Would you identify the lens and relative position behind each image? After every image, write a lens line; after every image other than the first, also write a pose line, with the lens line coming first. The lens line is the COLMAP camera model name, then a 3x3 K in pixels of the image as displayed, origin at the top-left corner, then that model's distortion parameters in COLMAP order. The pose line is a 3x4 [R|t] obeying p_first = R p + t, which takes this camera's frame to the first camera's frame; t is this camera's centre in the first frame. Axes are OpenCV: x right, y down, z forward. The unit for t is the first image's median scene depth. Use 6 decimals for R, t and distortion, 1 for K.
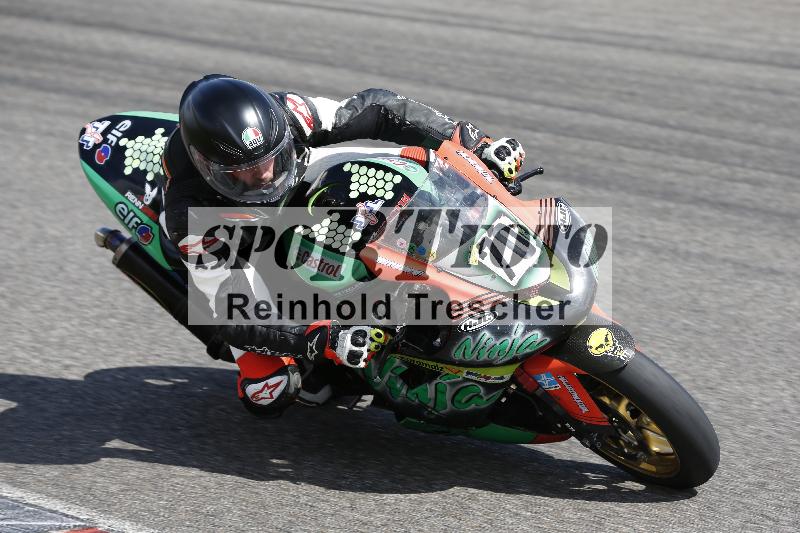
lens RADIAL K [[4570.3, 0, 398.1], [0, 4570.3, 267.1], [0, 0, 1]] dist [2.080669, -21.478514]
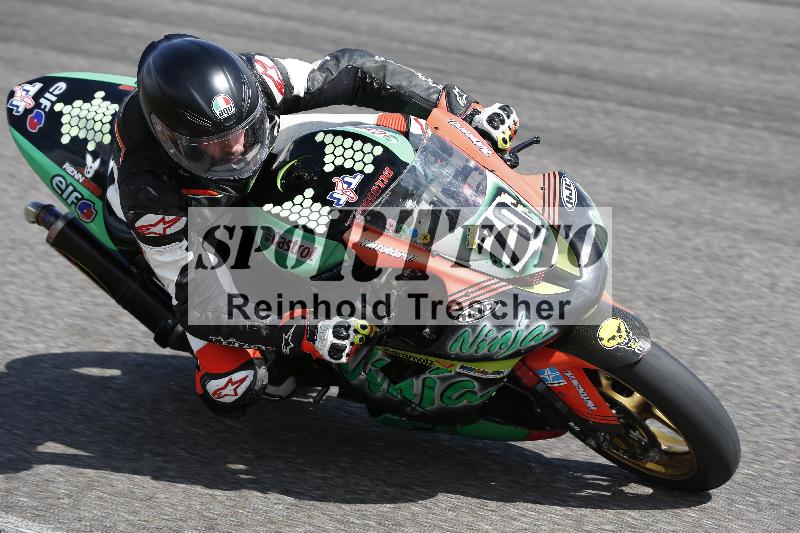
lens RADIAL K [[4570.3, 0, 398.1], [0, 4570.3, 267.1], [0, 0, 1]] dist [2.080669, -21.478514]
pose [[0.998652, -0.007340, 0.051379, -0.042258], [0.006390, 0.999806, 0.018620, -0.012996], [-0.051506, -0.018266, 0.998506, 0.103255]]
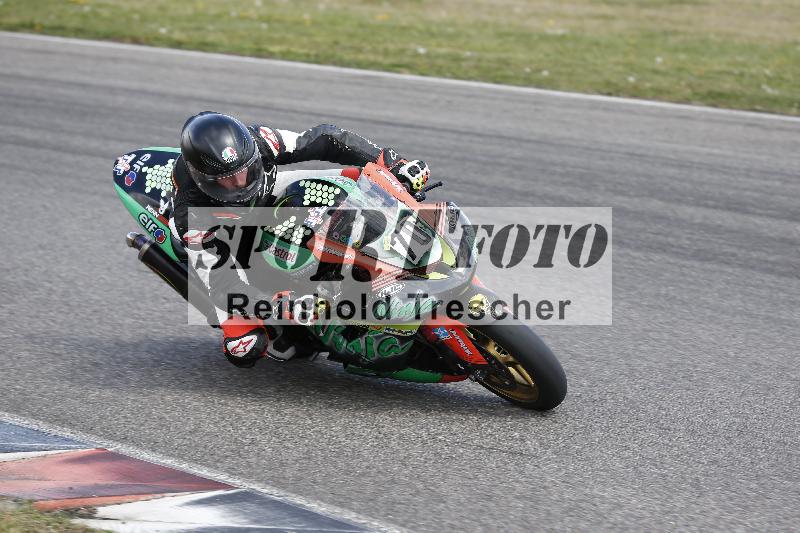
lens RADIAL K [[4604.0, 0, 400.1], [0, 4604.0, 265.5], [0, 0, 1]] dist [1.927437, -8.463468]
pose [[0.999382, -0.011534, -0.033196, 0.064564], [0.010906, 0.999759, -0.019065, 0.029920], [0.033408, 0.018691, 0.999267, -0.390498]]
